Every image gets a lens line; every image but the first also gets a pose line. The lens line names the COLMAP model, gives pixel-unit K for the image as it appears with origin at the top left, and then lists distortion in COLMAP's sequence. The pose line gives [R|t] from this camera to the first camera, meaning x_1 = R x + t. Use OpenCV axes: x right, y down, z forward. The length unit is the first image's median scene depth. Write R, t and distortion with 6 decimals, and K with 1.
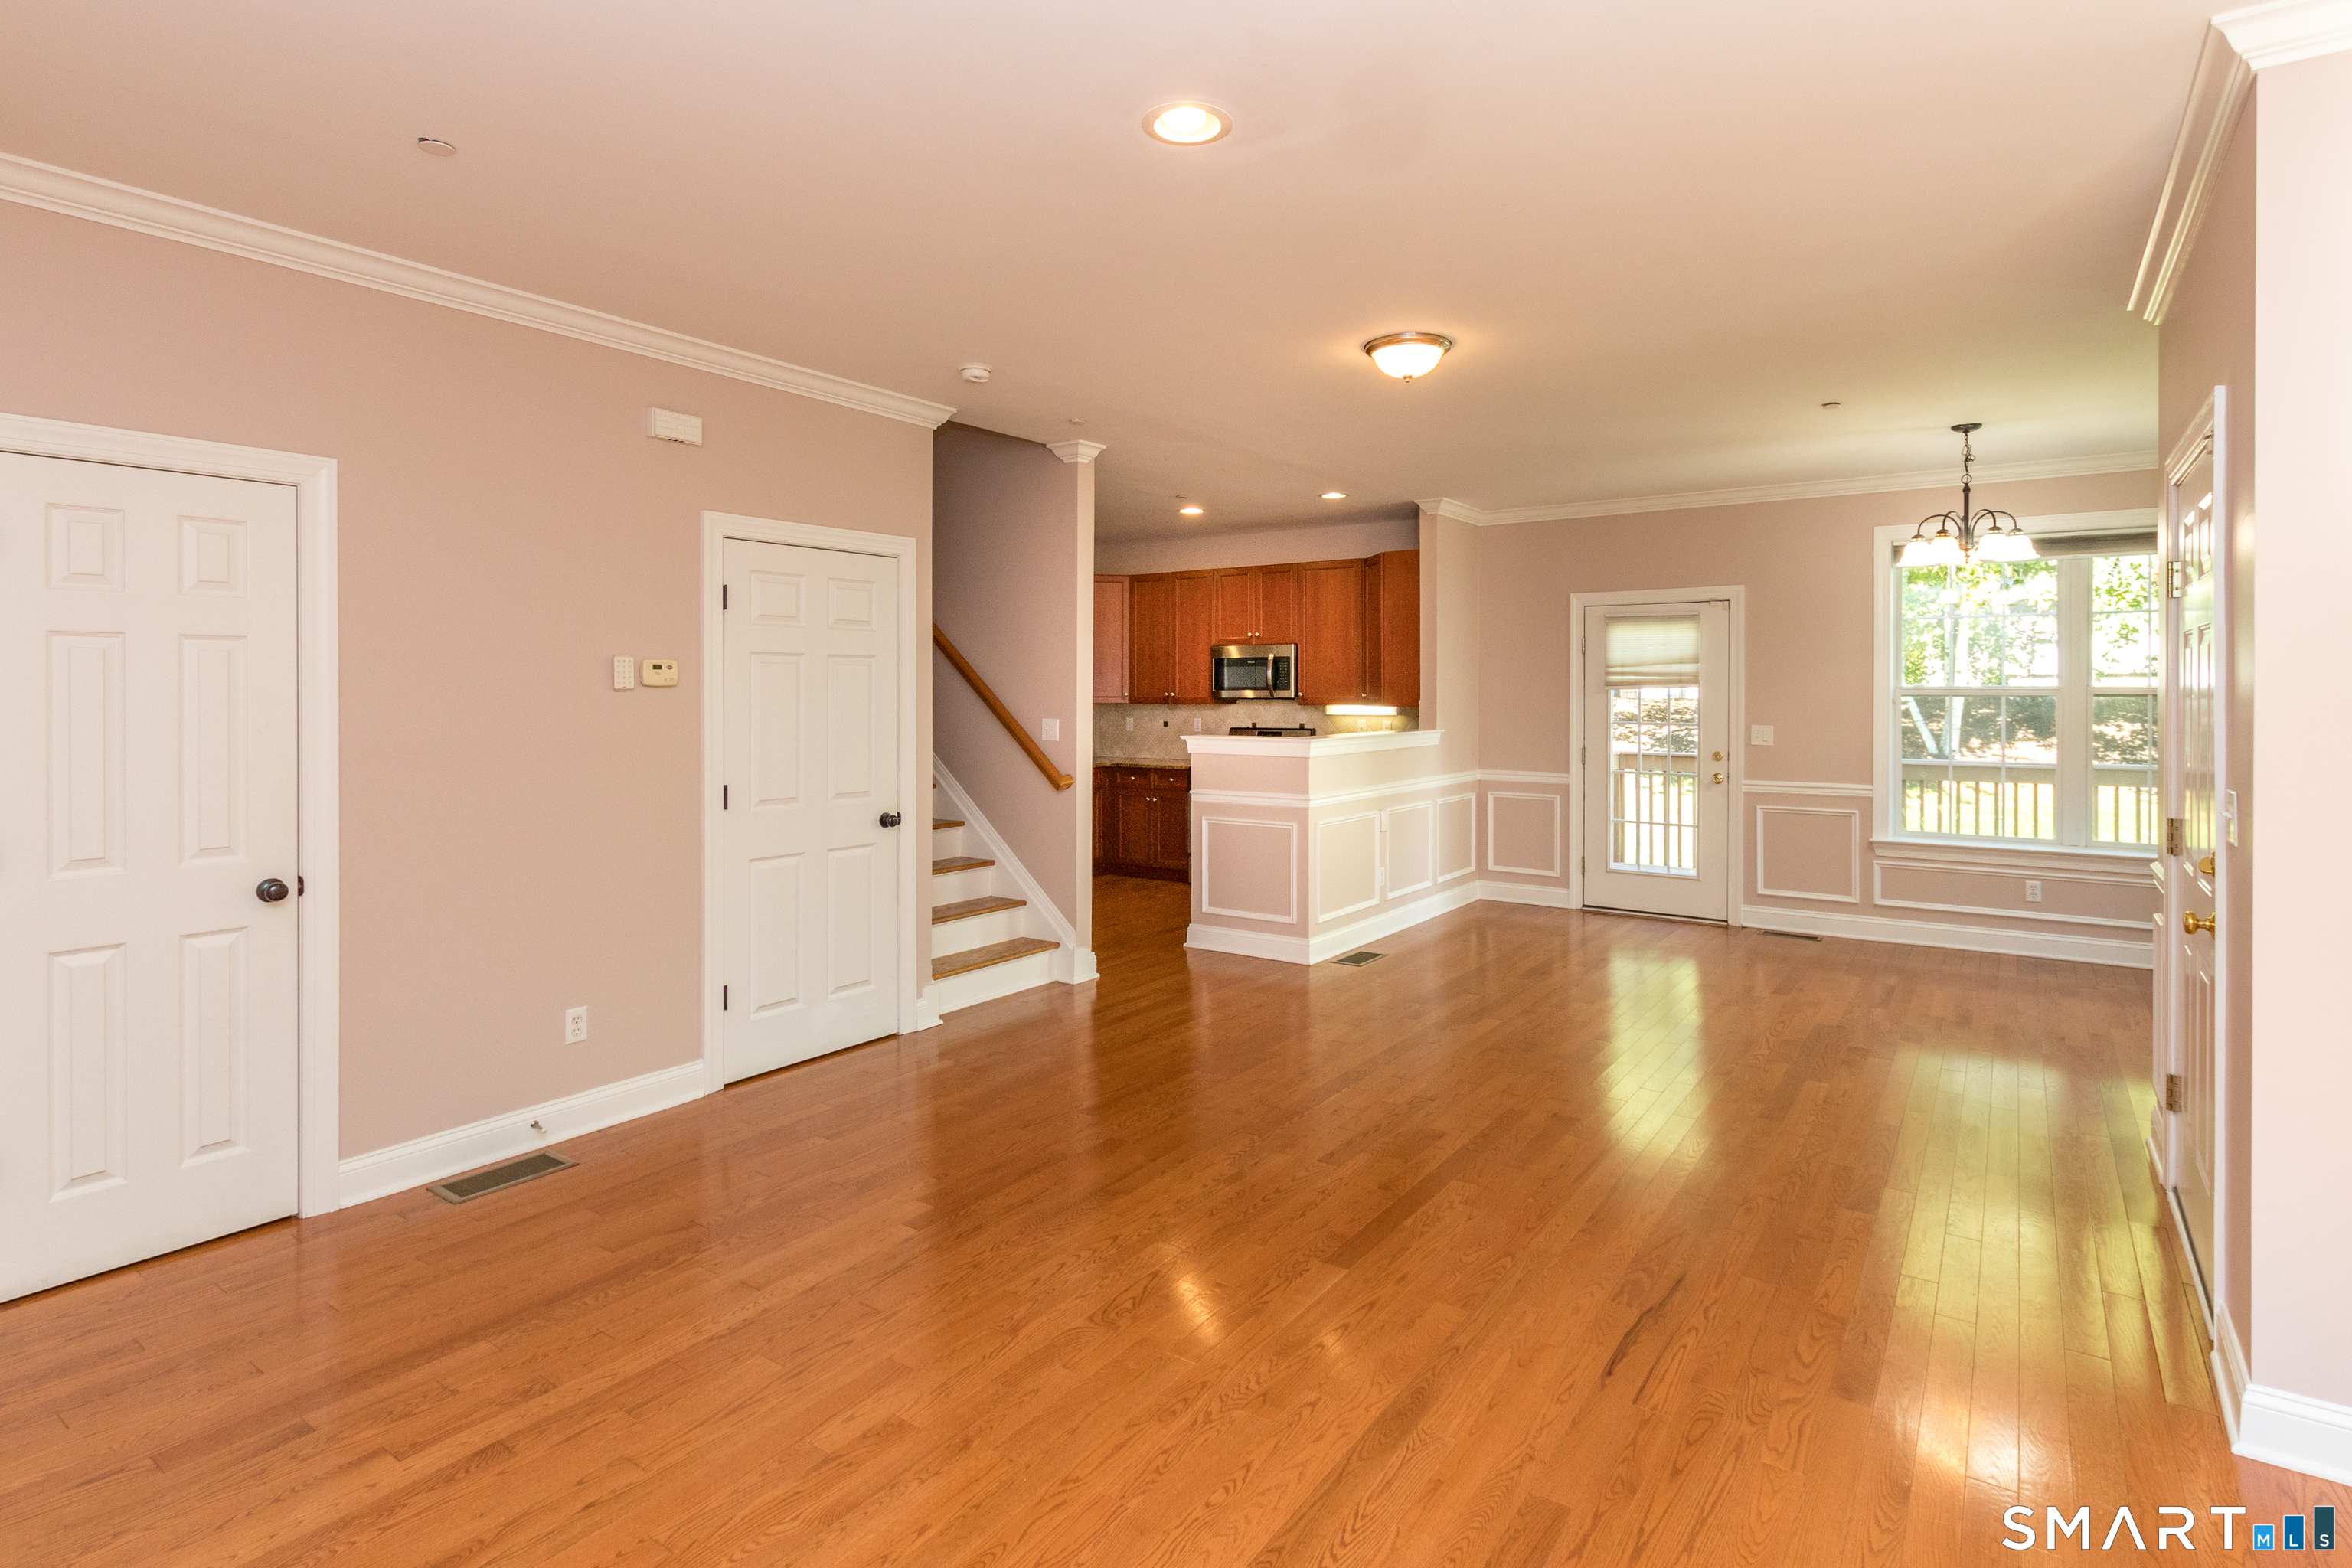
lens RADIAL K [[1162.1, 0, 1178.6], [0, 1162.1, 688.5], [0, 0, 1]] dist [0.002473, 0.000352]
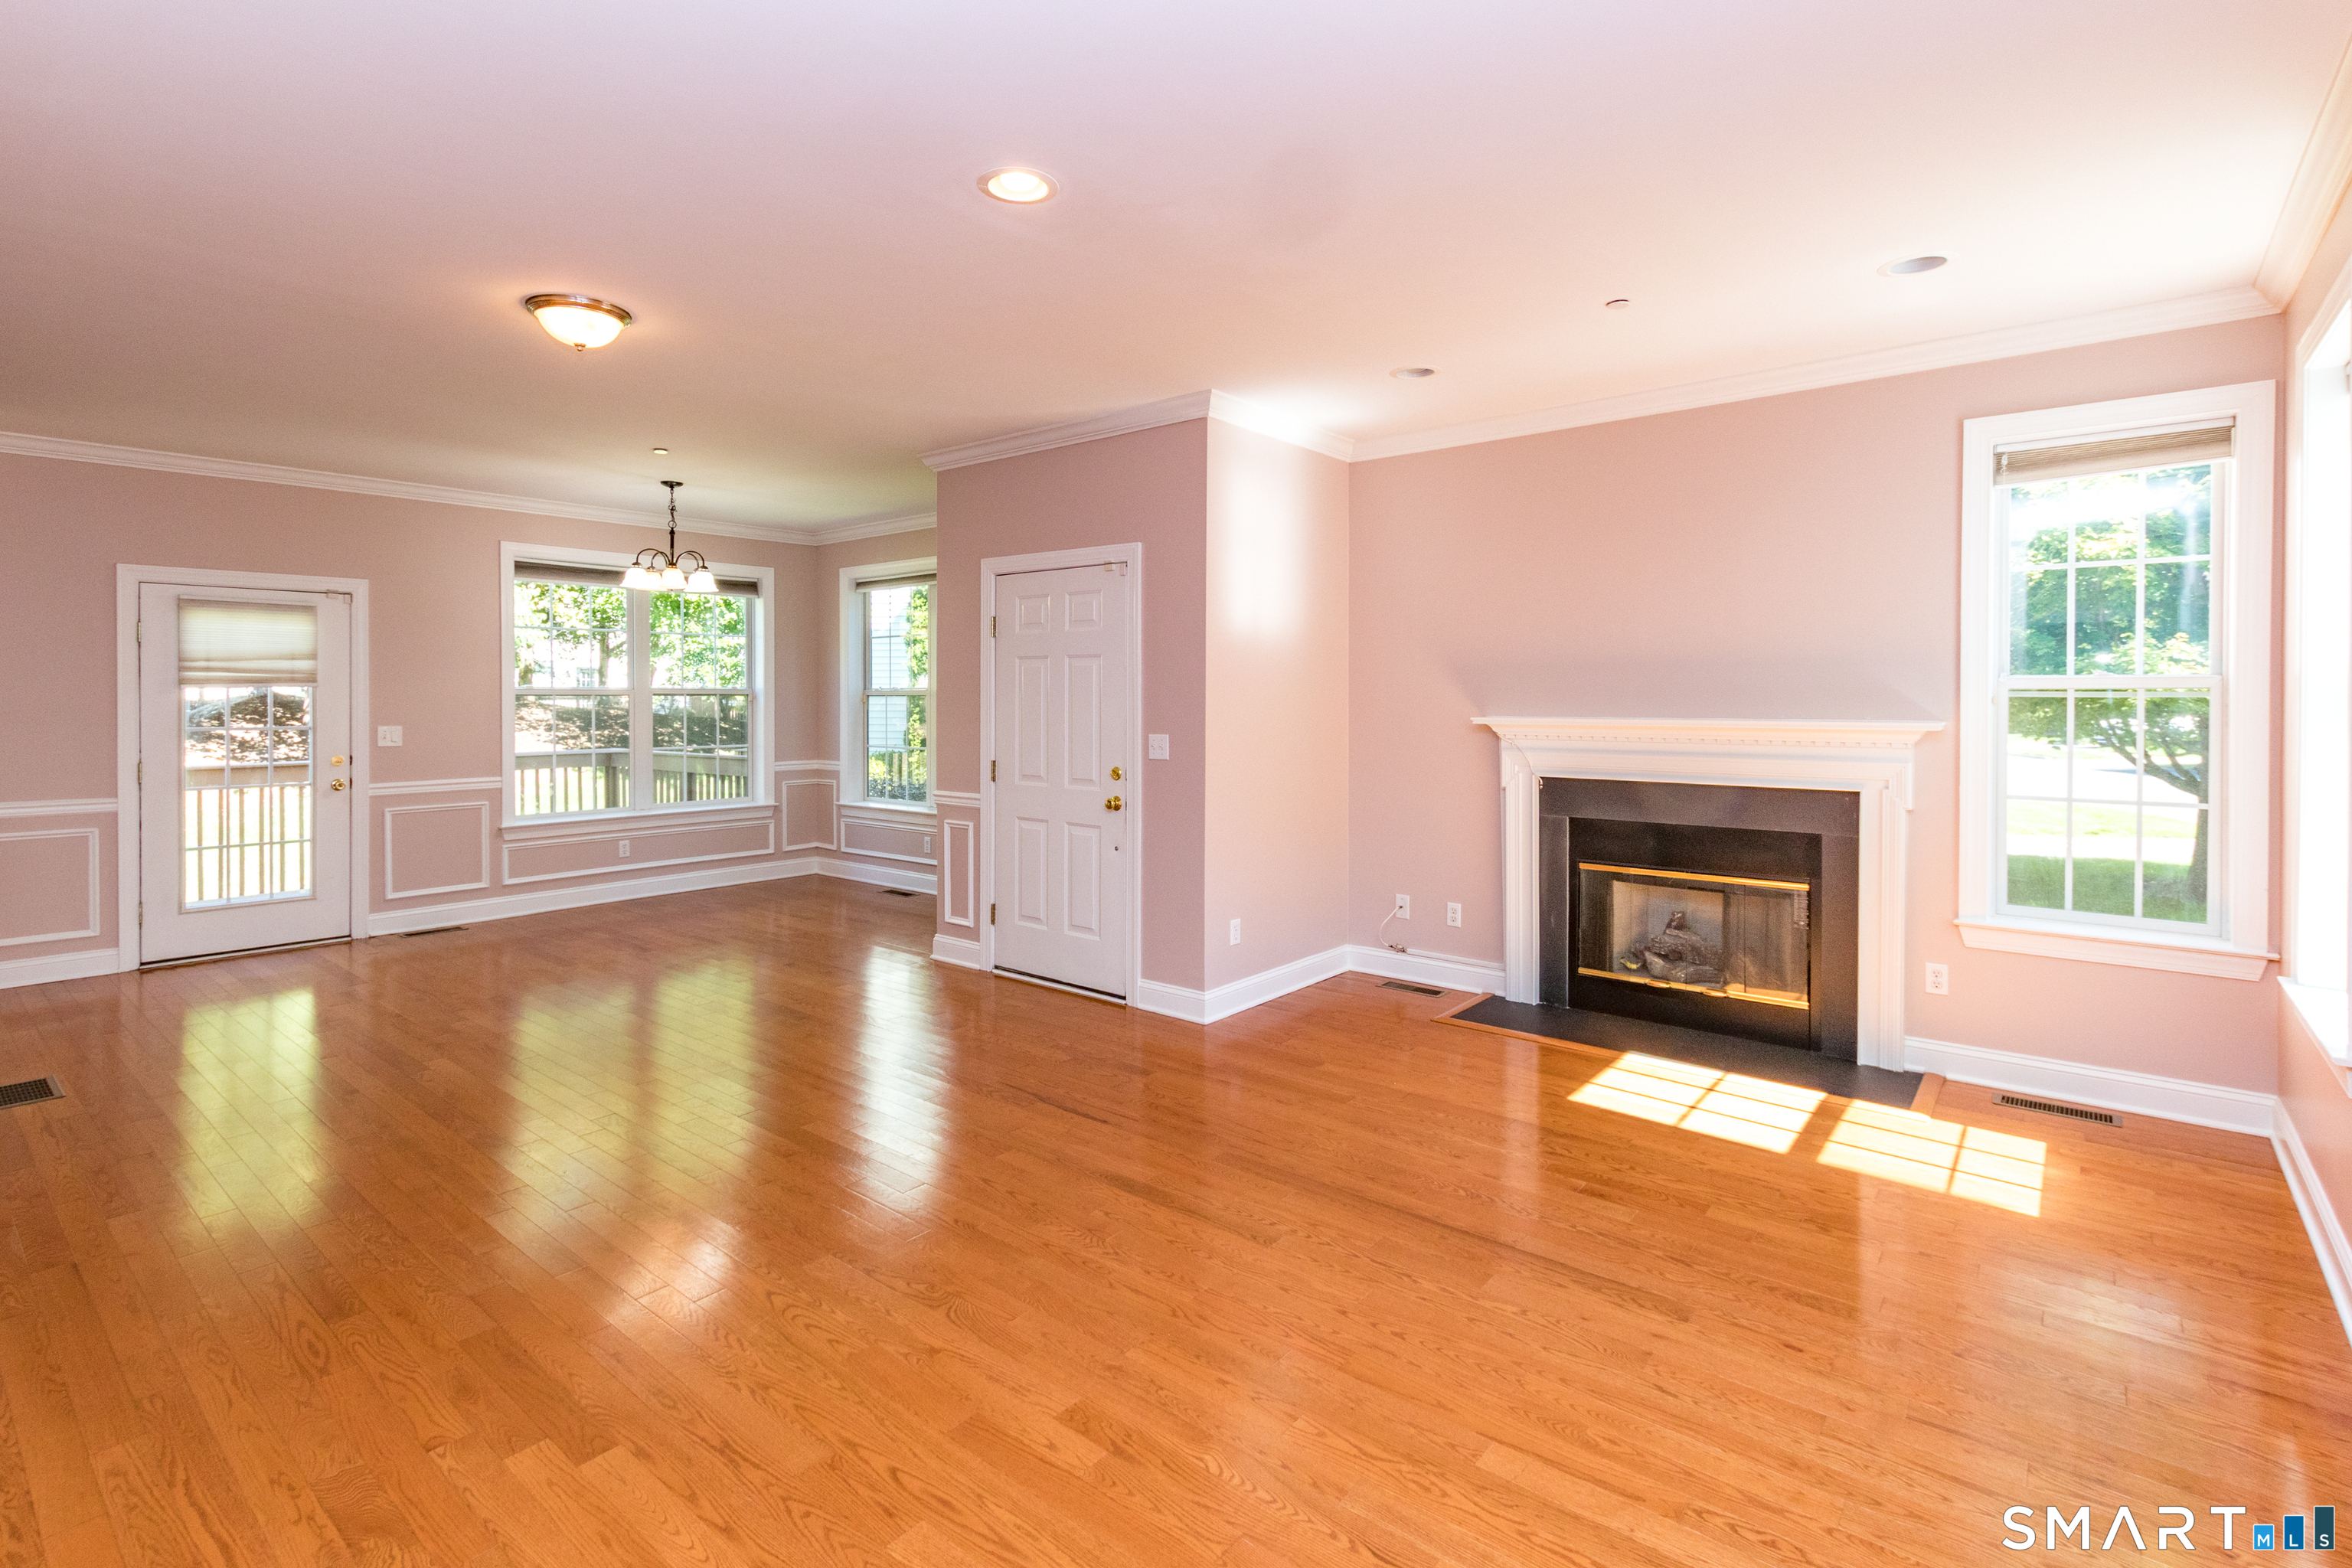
lens RADIAL K [[1122.4, 0, 1171.7], [0, 1122.4, 707.7], [0, 0, 1]] dist [0.001646, 0.000397]
pose [[0.075207, -0.010366, 0.997114, -0.388736], [-0.001802, 0.999943, 0.010531, 0.005205], [-0.997166, -0.002589, 0.075184, 0.275082]]
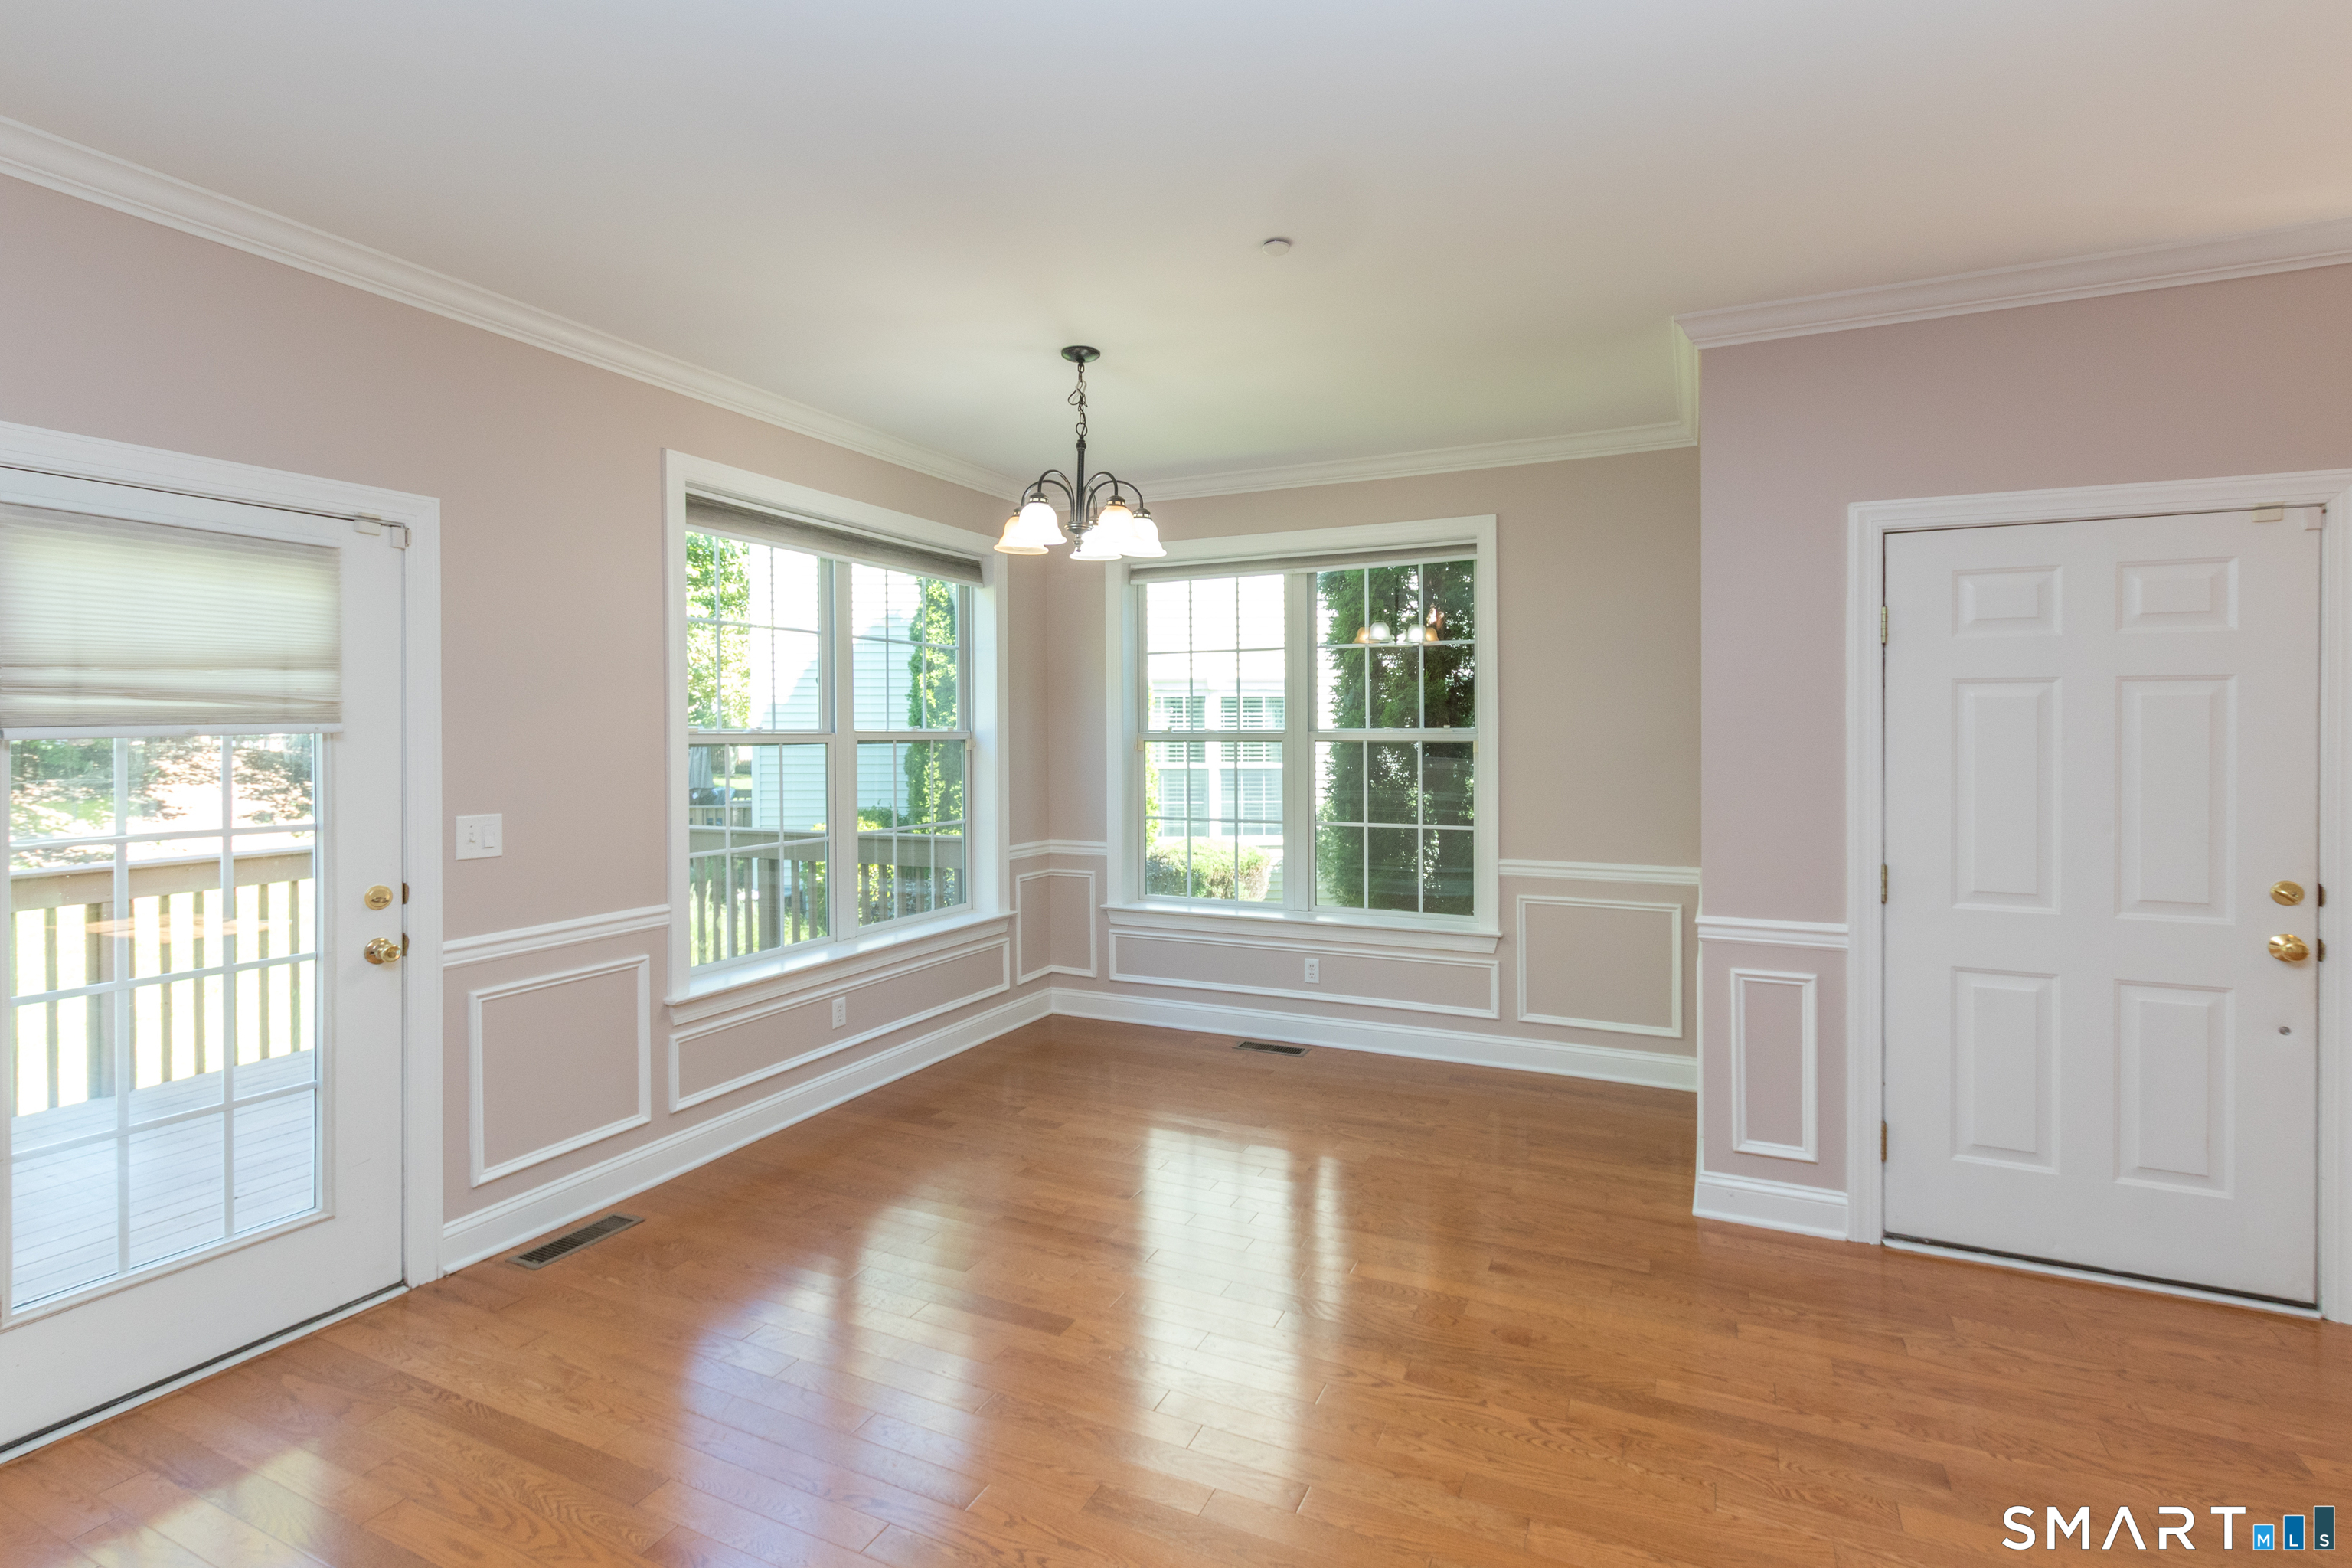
lens RADIAL K [[1080.5, 0, 1185.1], [0, 1080.5, 738.1], [0, 0, 1]] dist [0.003316, 0.000843]
pose [[-0.197375, -0.005381, 0.980313, 0.028737], [0.000599, 0.999984, 0.005609, -0.000792], [-0.980328, 0.001694, -0.197369, 0.811775]]
